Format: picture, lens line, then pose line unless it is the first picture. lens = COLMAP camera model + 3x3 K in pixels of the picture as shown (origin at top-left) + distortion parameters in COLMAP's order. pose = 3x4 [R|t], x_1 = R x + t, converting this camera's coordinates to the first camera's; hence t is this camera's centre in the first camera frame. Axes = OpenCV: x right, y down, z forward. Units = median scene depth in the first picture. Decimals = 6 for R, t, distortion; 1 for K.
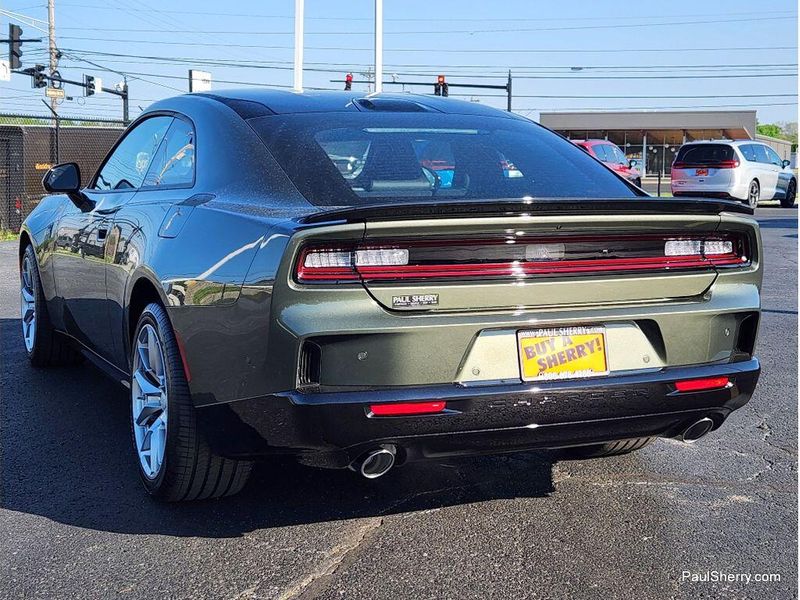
lens RADIAL K [[1368.6, 0, 400.0], [0, 1368.6, 300.0], [0, 0, 1]] dist [0.200162, -0.023259]
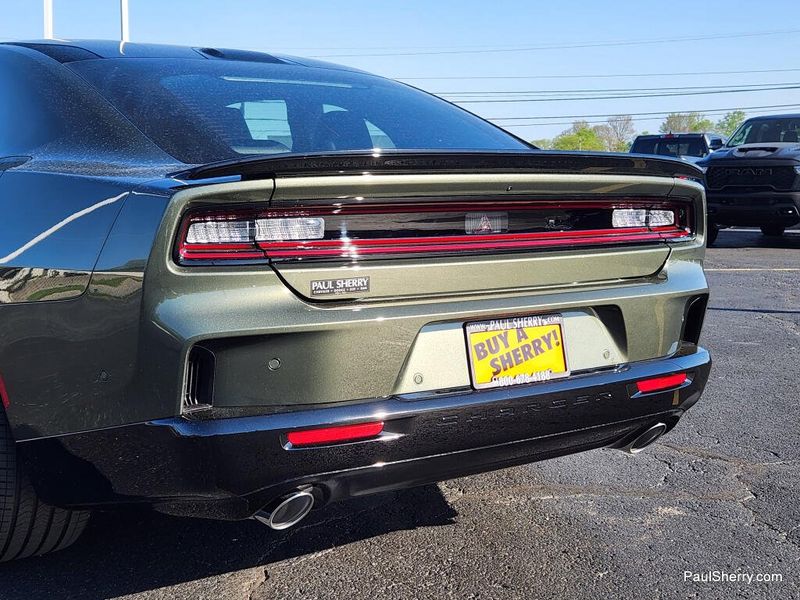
lens RADIAL K [[1222.2, 0, 400.0], [0, 1222.2, 300.0], [0, 0, 1]] dist [0.128416, -0.085015]
pose [[0.978095, -0.025219, 0.206625, -0.088808], [0.025367, 0.999676, 0.001932, 0.006939], [-0.206607, 0.003352, 0.978418, 0.334587]]
